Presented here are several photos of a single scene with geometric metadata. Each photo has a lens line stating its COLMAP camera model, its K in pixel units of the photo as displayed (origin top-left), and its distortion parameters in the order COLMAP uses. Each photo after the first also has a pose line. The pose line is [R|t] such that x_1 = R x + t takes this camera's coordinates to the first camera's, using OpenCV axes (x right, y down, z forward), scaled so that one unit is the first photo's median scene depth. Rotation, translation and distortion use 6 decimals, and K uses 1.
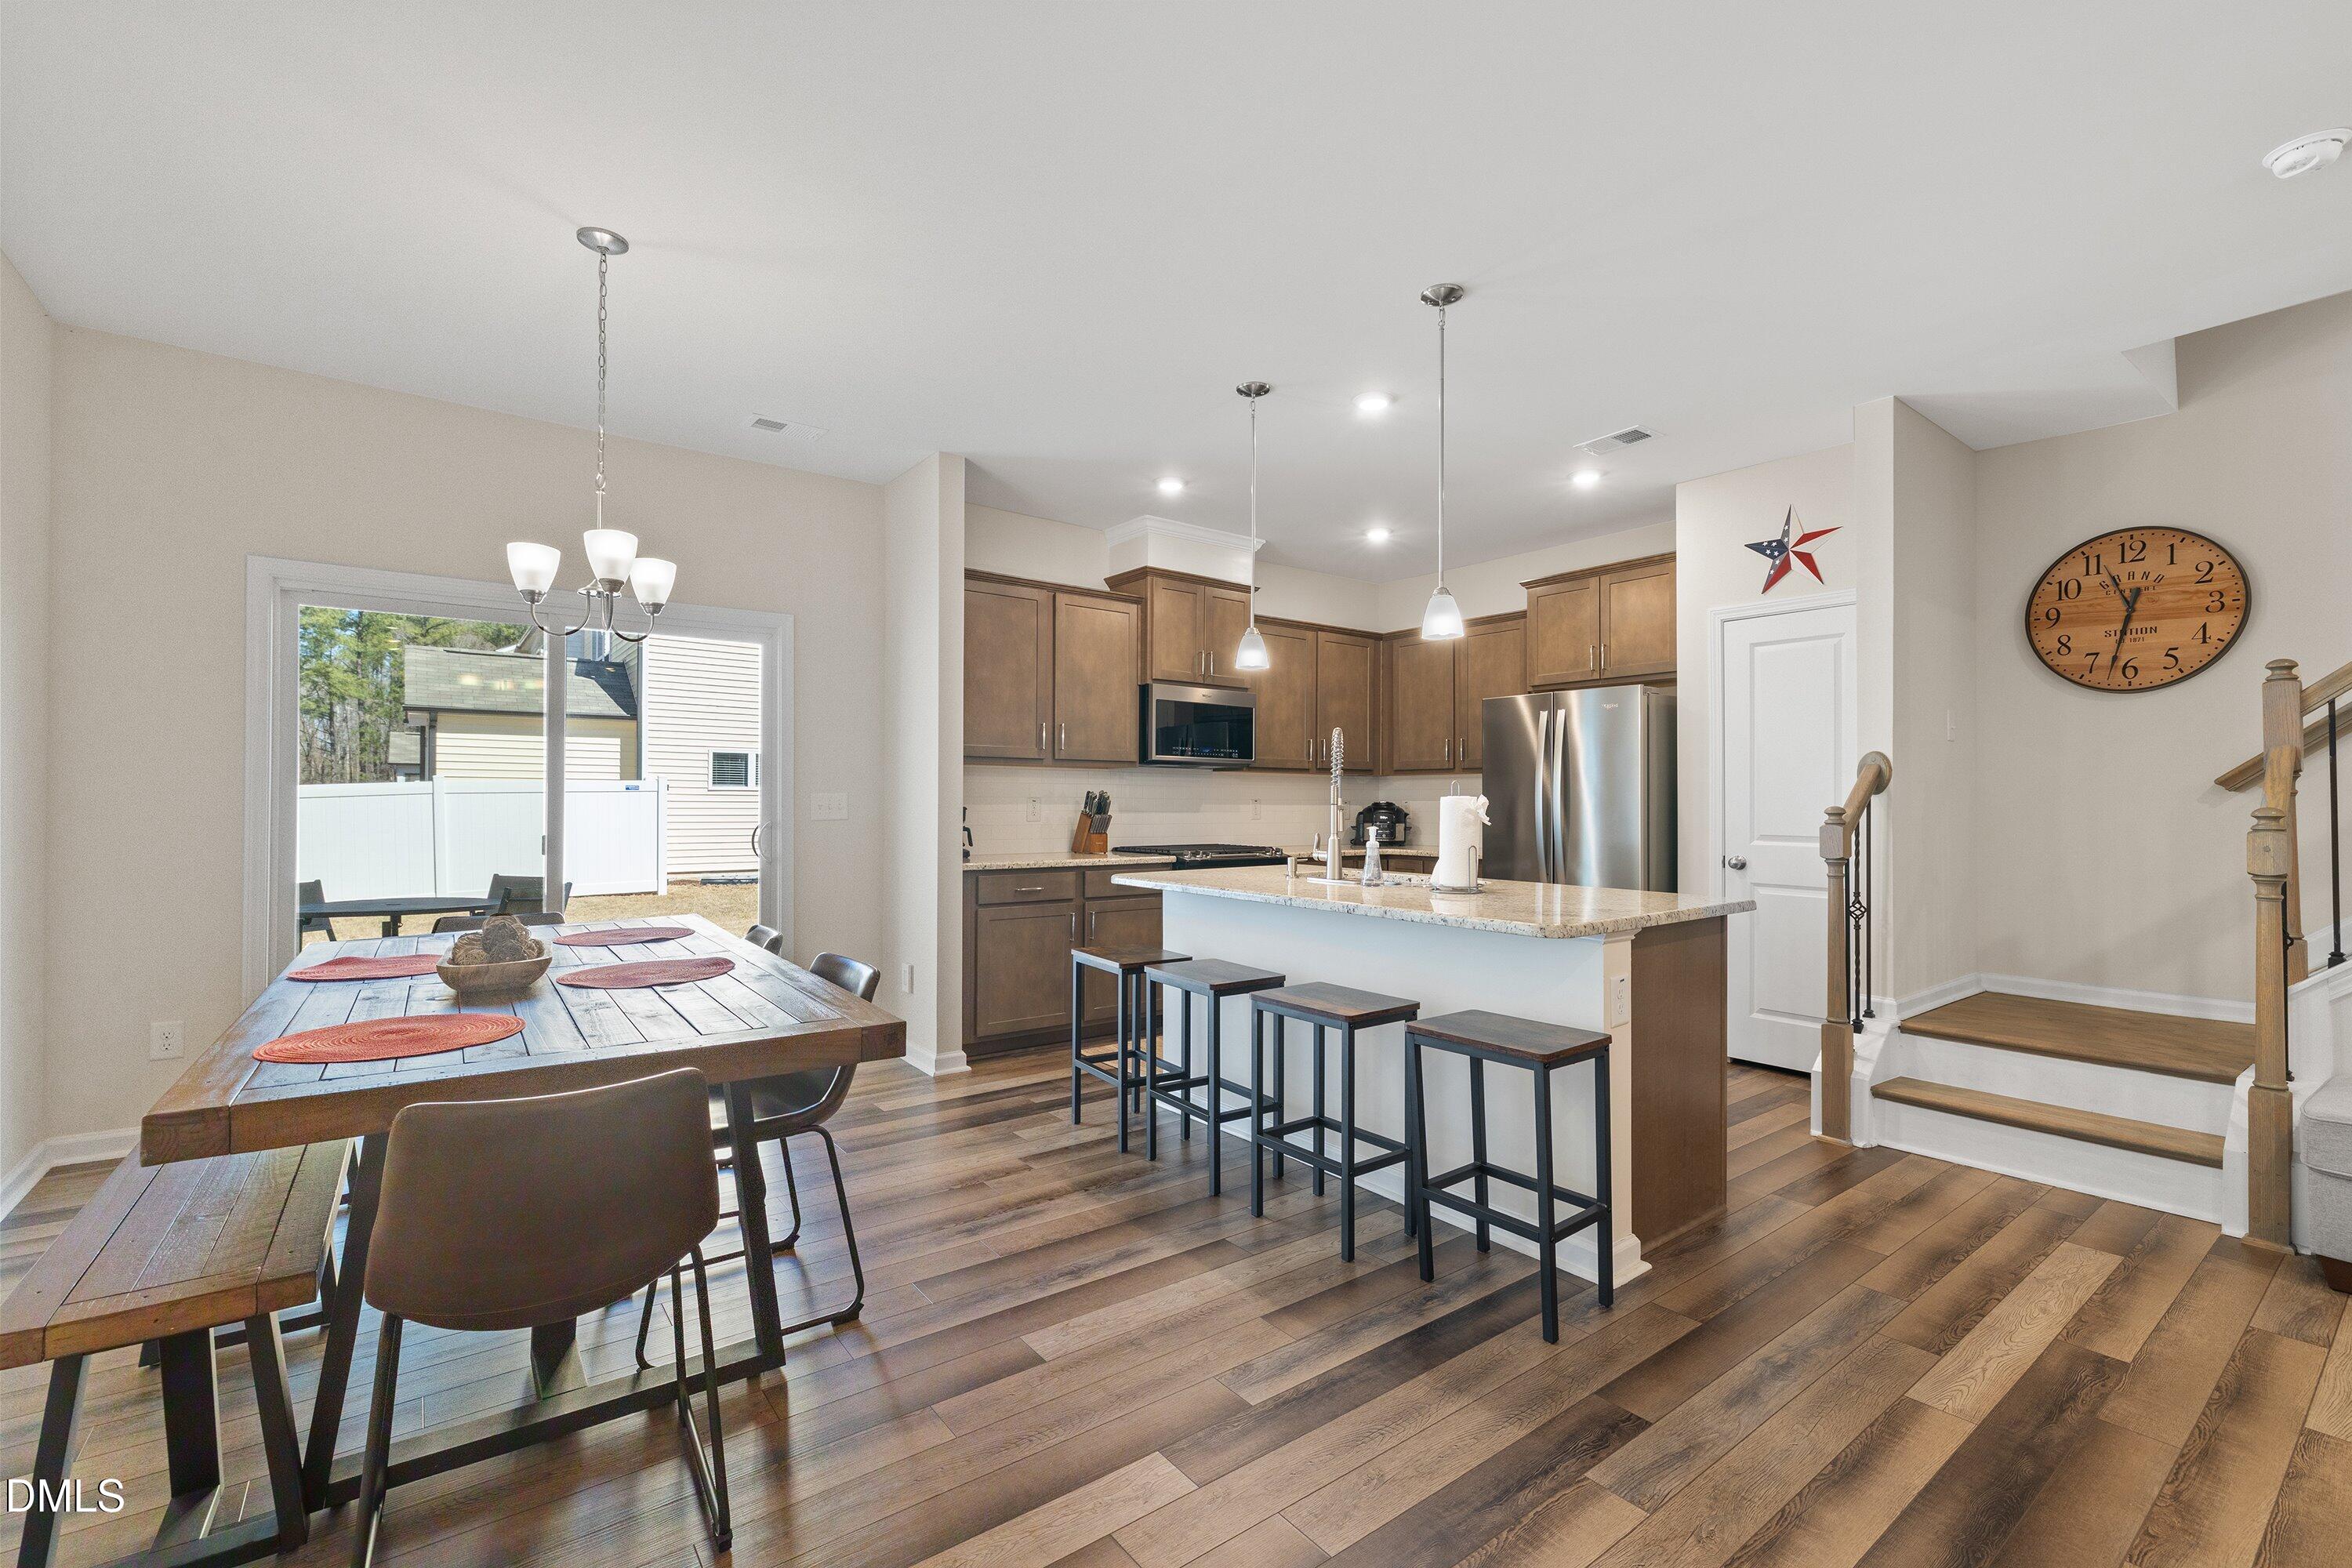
lens RADIAL K [[1022.0, 0, 1170.7], [0, 1022.0, 786.9], [0, 0, 1]] dist [-0.006553, 0.002655]
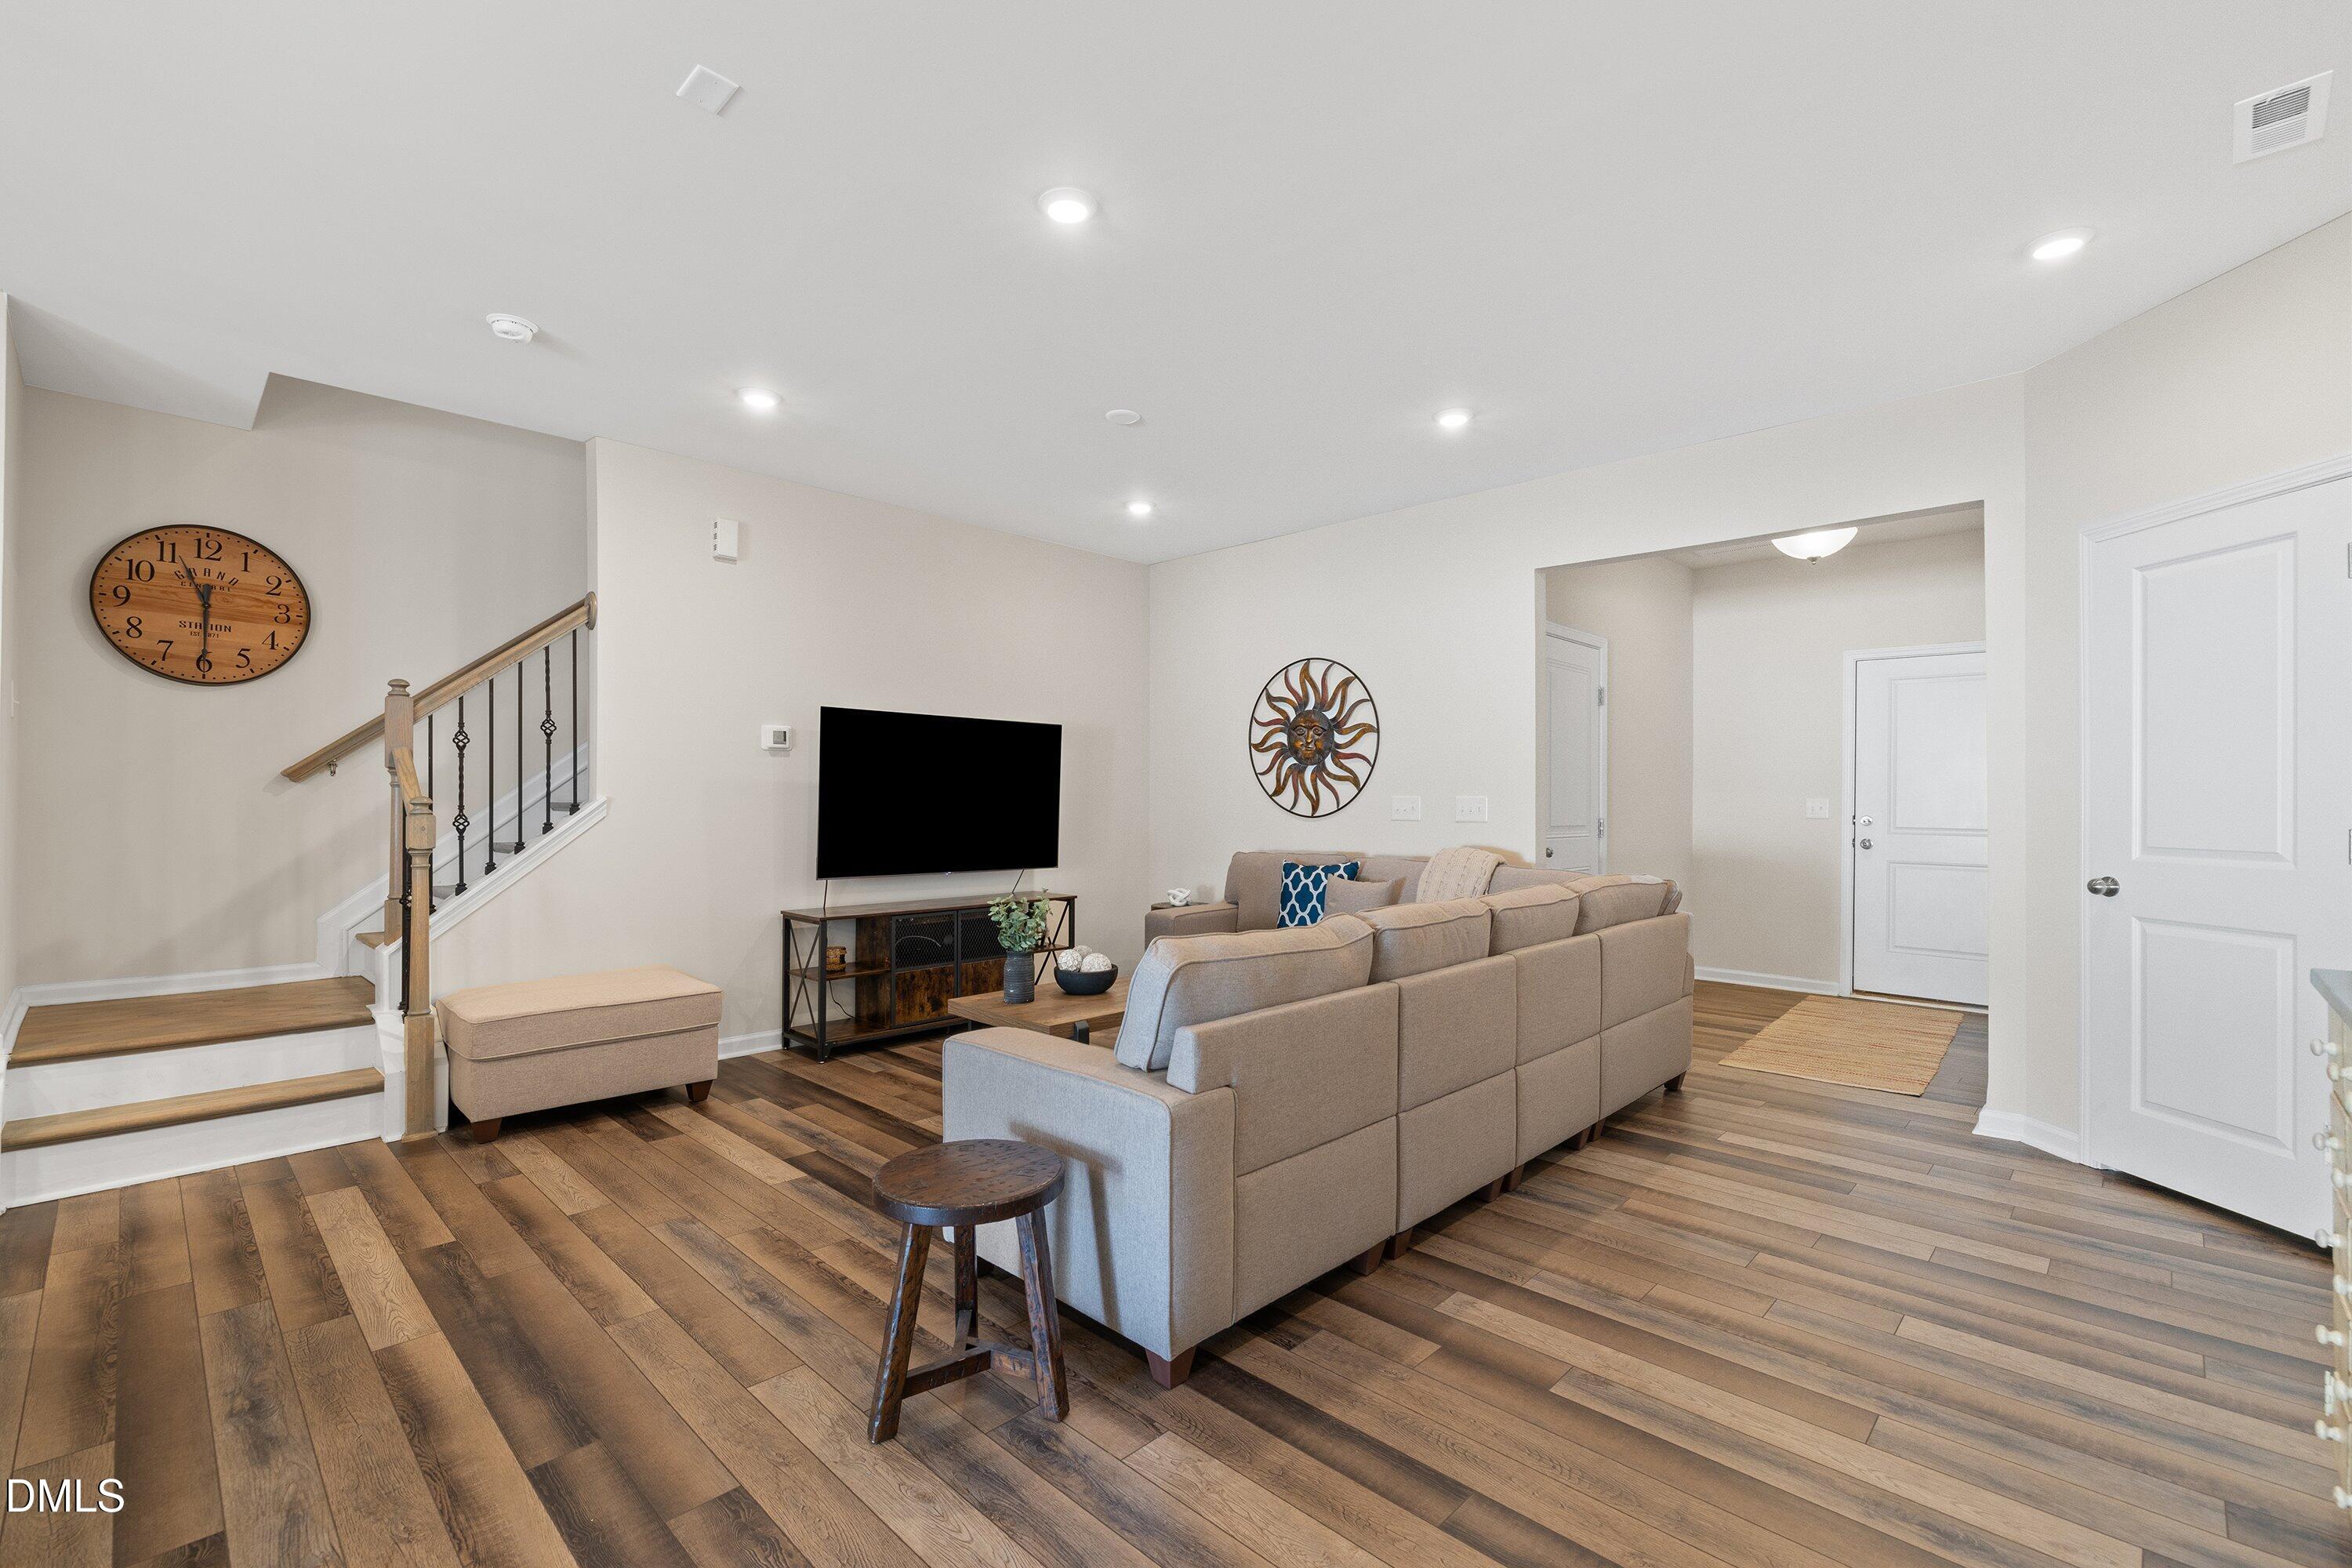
lens RADIAL K [[1022.0, 0, 1195.8], [0, 1022.0, 792.4], [0, 0, 1]] dist [-0.006553, 0.002655]
pose [[-0.166698, -0.001979, 0.986006, -0.253156], [-0.018544, 0.999827, -0.001128, -0.001277], [-0.985834, -0.018472, -0.166706, 0.181804]]
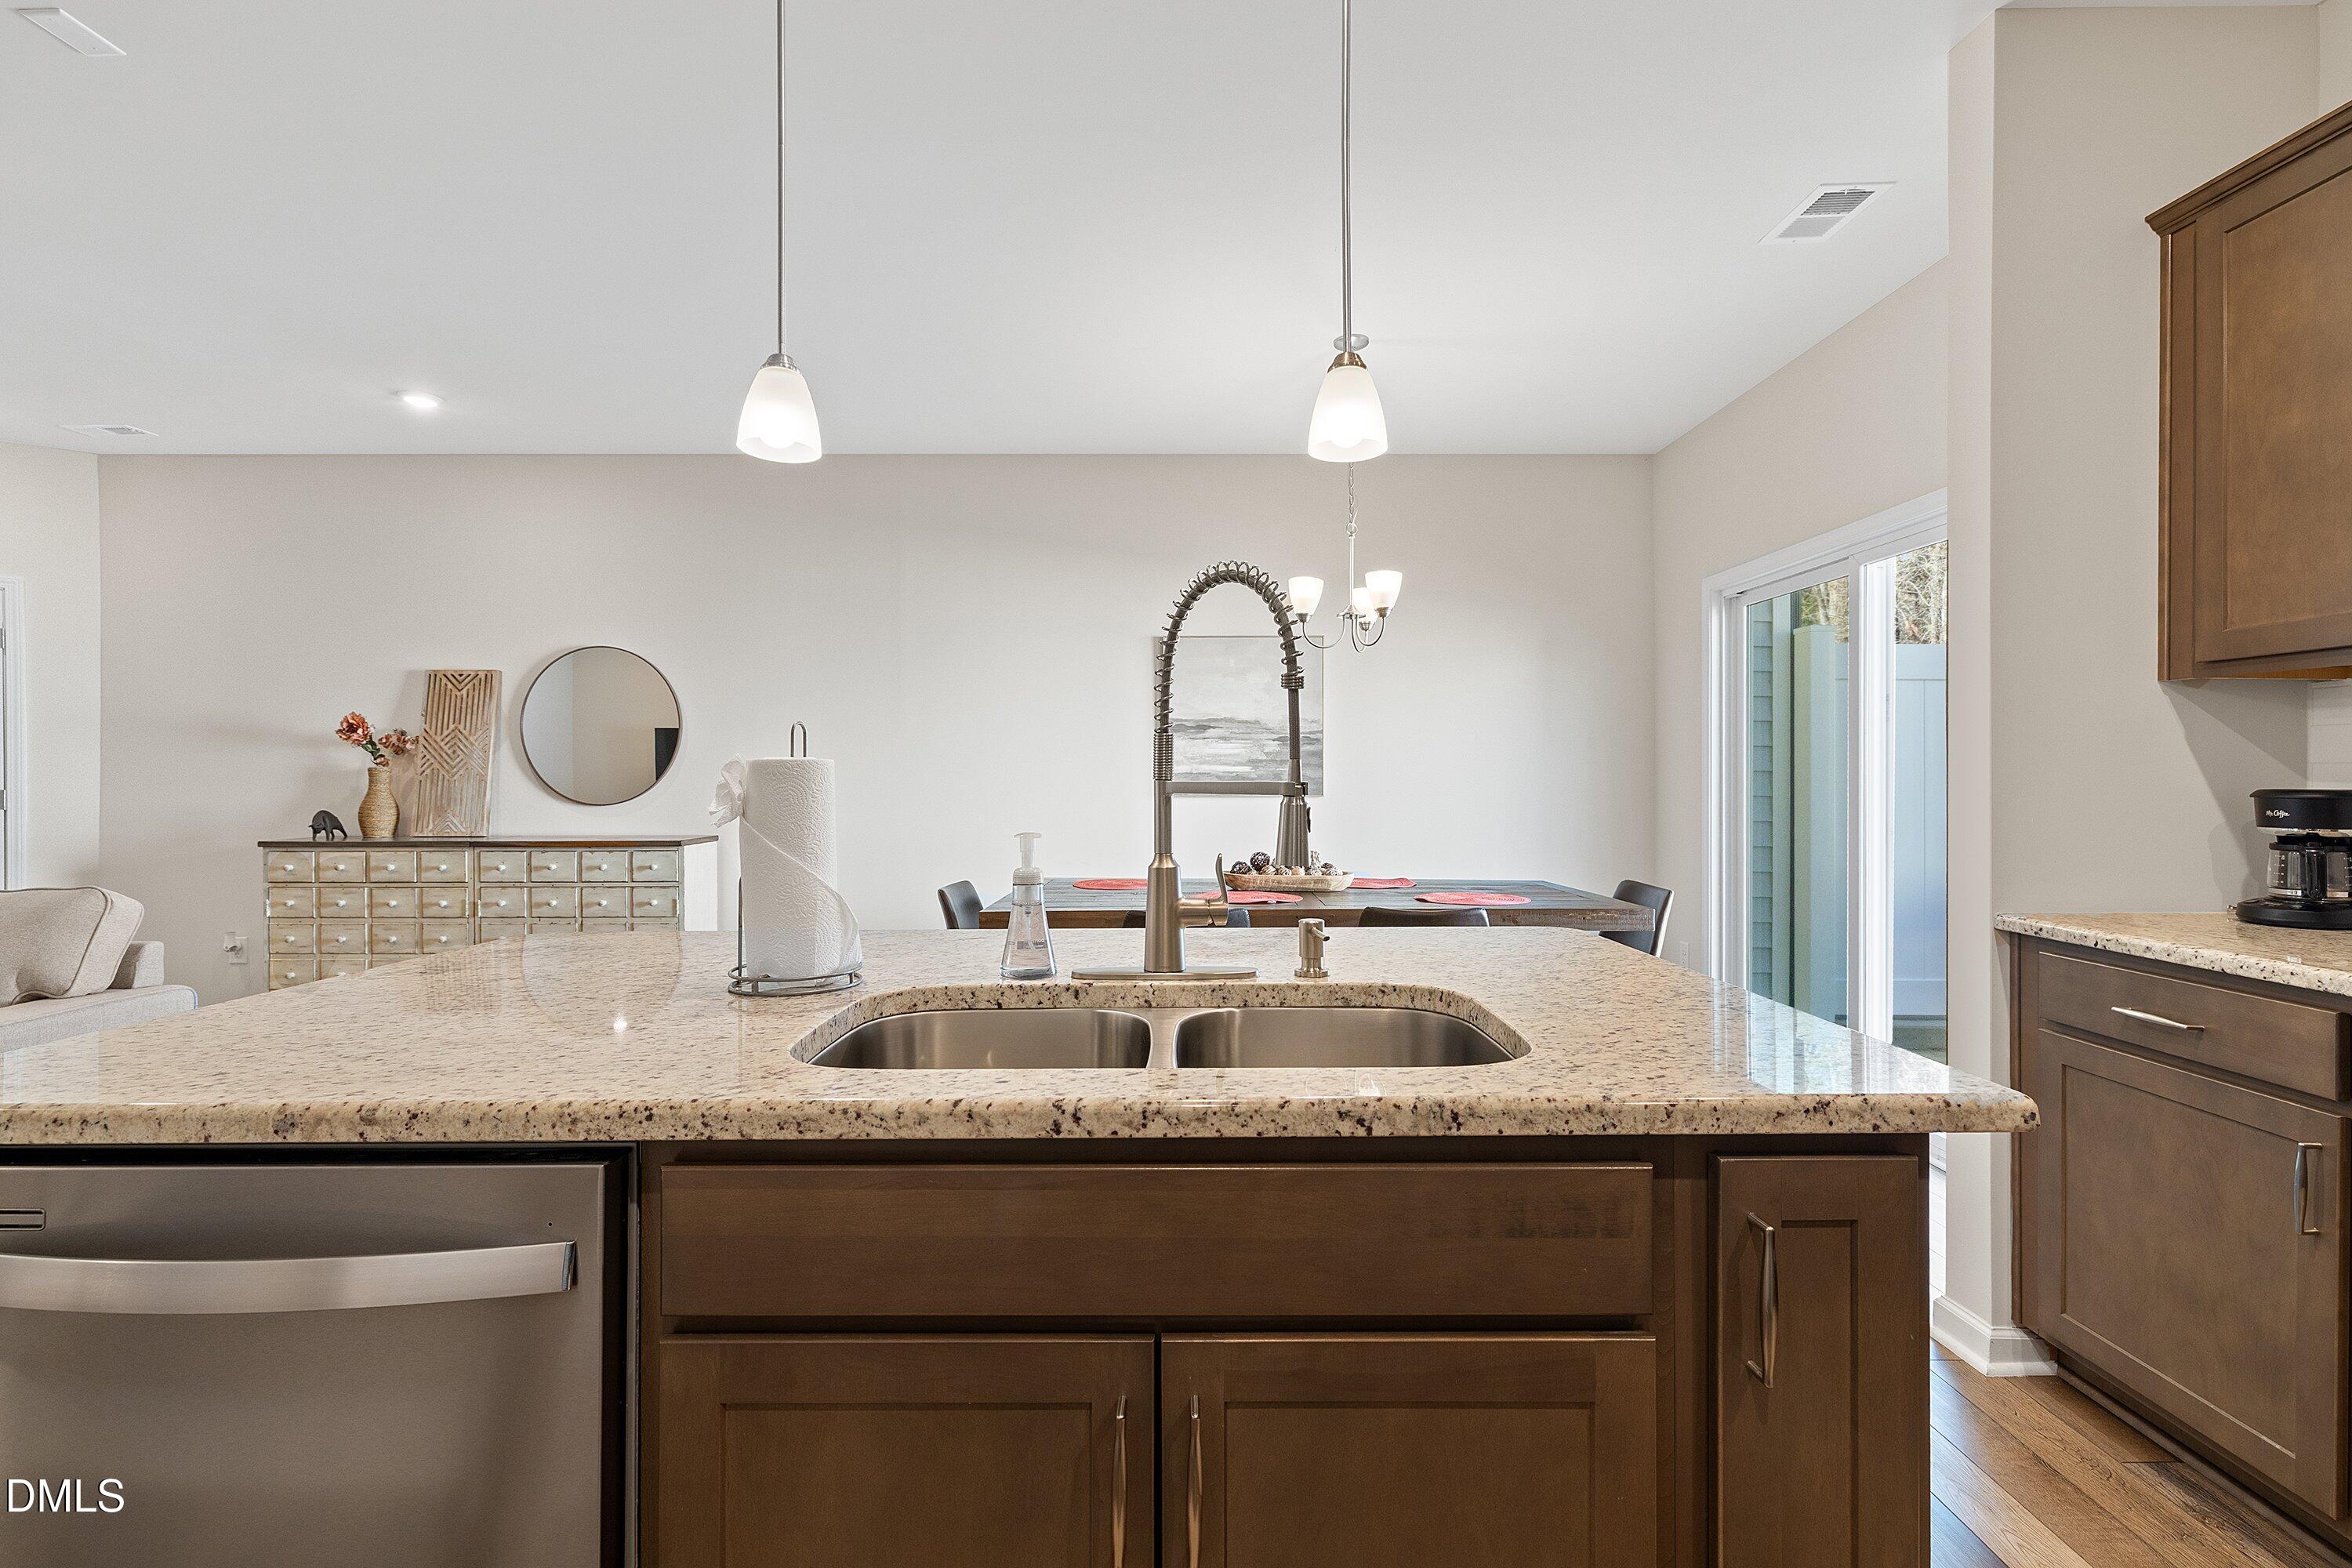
lens RADIAL K [[1022.0, 0, 1176.0], [0, 1022.0, 776.8], [0, 0, 1]] dist [-0.006553, 0.002655]
pose [[-0.584609, -0.010095, -0.811253, 0.439686], [0.005315, 0.999853, -0.016272, 0.018490], [0.811298, -0.013824, -0.584469, 1.118318]]
